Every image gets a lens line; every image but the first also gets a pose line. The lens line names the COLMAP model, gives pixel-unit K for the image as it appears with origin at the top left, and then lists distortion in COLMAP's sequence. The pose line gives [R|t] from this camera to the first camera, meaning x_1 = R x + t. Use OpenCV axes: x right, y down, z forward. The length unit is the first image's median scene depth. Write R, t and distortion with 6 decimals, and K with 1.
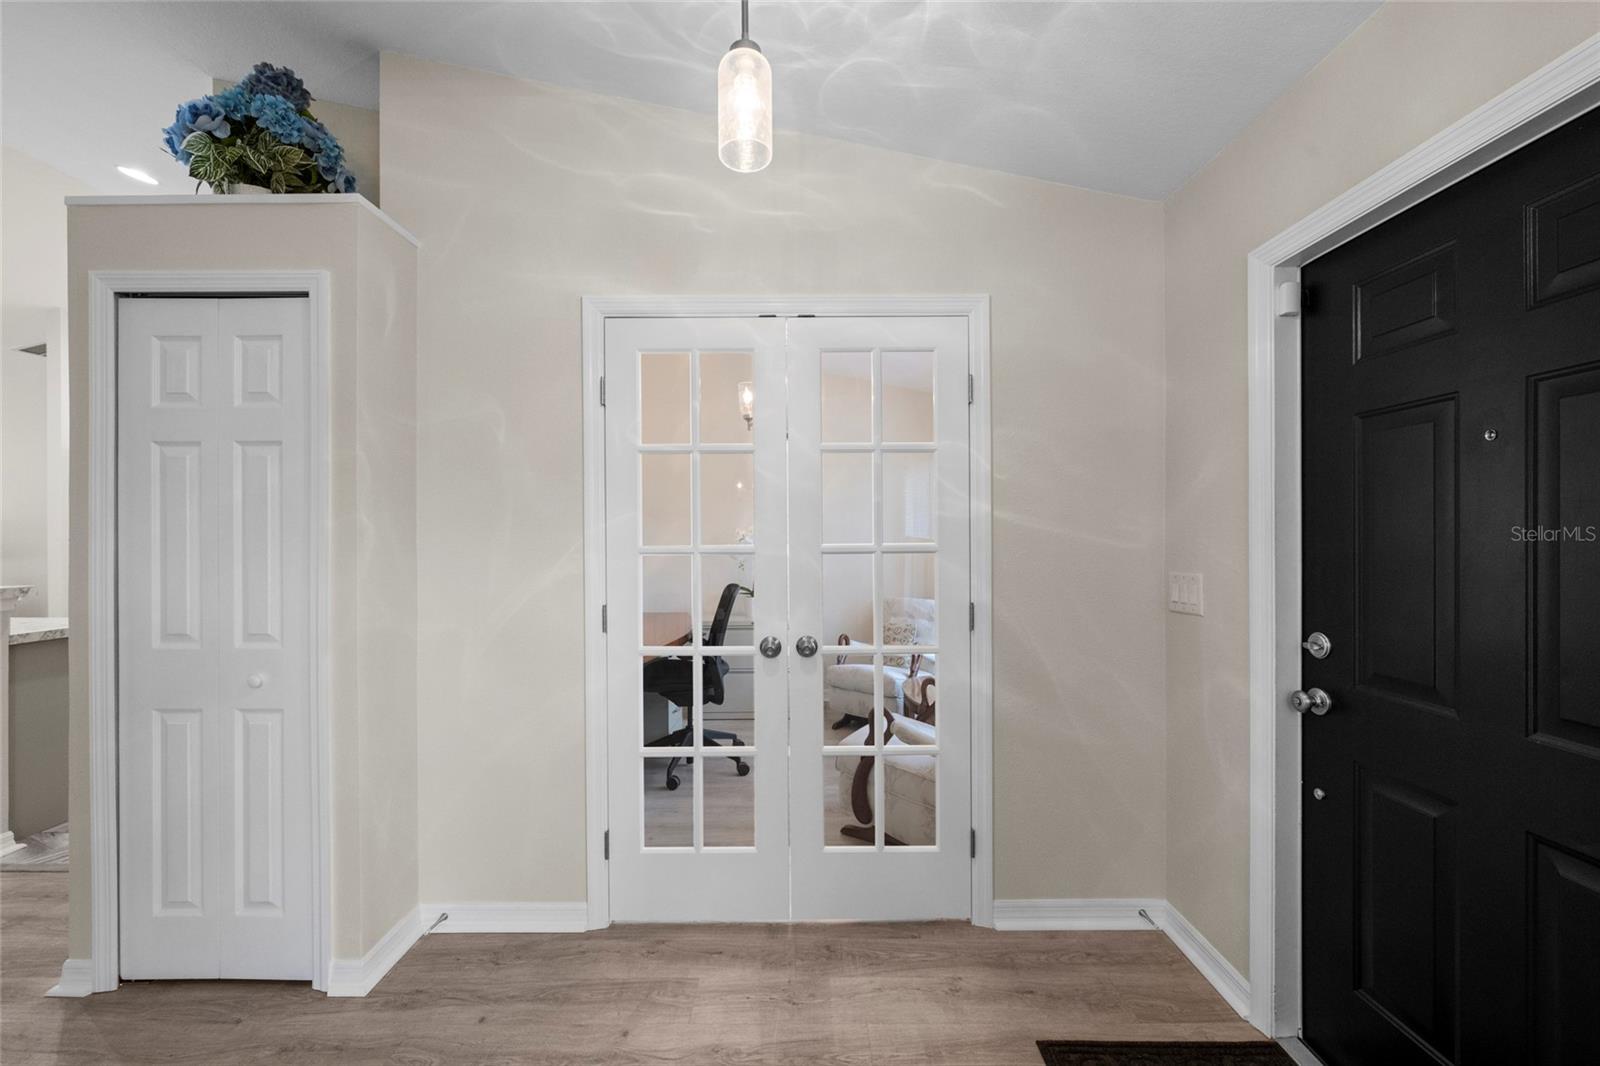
lens RADIAL K [[627.0, 0, 800.0], [0, 627.0, 533.0], [0, 0, 1]] dist [0.000137, 0.000061]
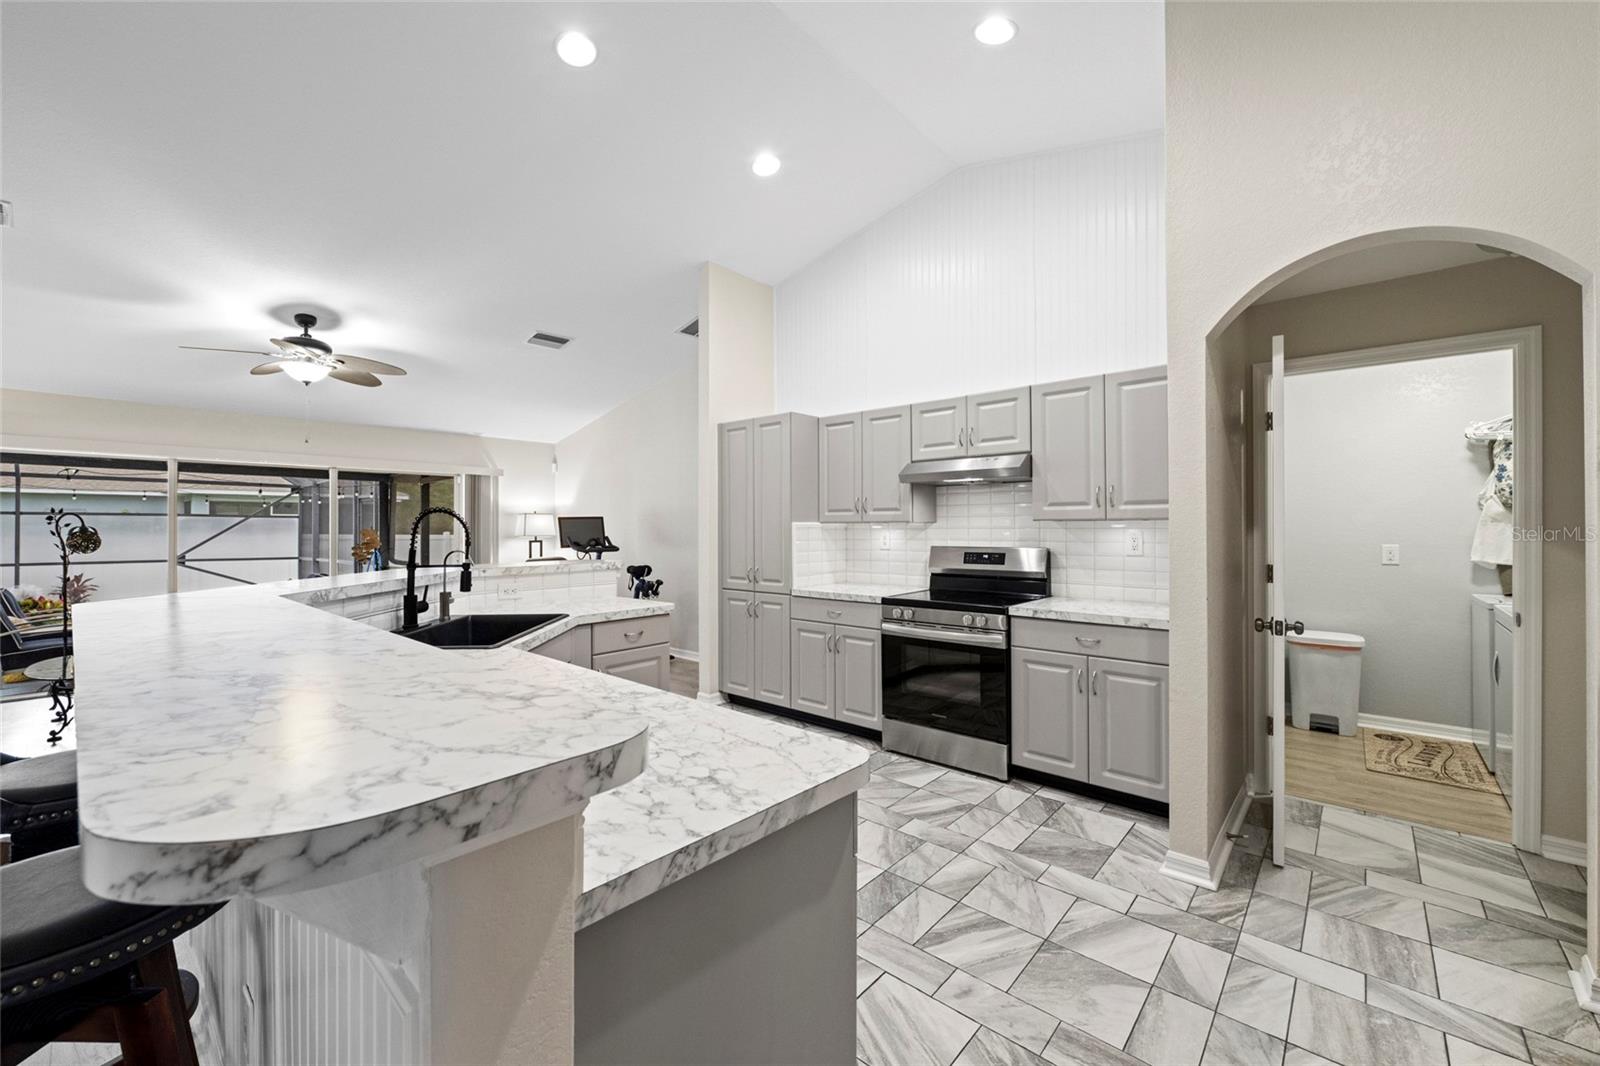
lens RADIAL K [[635.2, 0, 797.1], [0, 635.2, 529.3], [0, 0, 1]] dist [-0.000568, -0.000348]
pose [[0.746498, 0.002270, -0.665384, -0.998844], [0.000952, 0.999990, 0.004480, 0.007152], [0.665387, -0.003978, 0.746488, 0.848047]]
